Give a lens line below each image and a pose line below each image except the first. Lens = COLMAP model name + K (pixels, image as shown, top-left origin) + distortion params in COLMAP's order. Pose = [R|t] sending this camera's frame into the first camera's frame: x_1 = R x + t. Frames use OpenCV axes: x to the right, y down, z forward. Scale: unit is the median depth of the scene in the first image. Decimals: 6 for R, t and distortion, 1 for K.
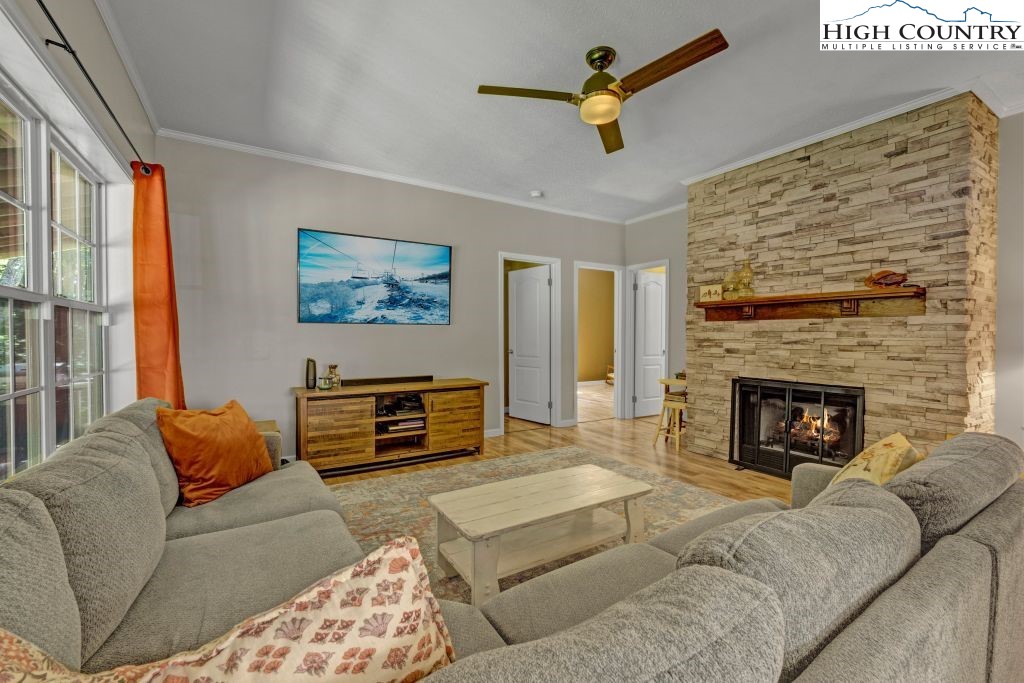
lens RADIAL K [[429.3, 0, 509.2], [0, 429.3, 344.2], [0, 0, 1]] dist [-0.002186, -0.000158]
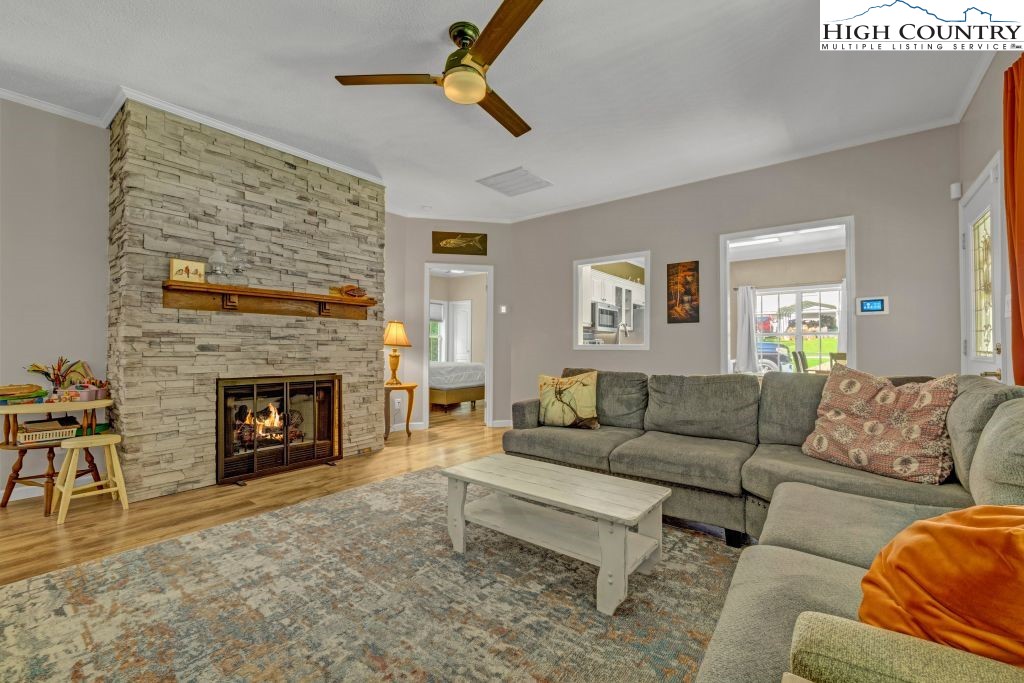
lens RADIAL K [[429.3, 0, 509.4], [0, 429.3, 340.5], [0, 0, 1]] dist [-0.002186, -0.000158]
pose [[-0.338886, 0.009449, 0.940780, -0.495217], [0.013805, 0.999892, -0.005070, 0.015627], [-0.940726, 0.011269, -0.338980, 0.850867]]
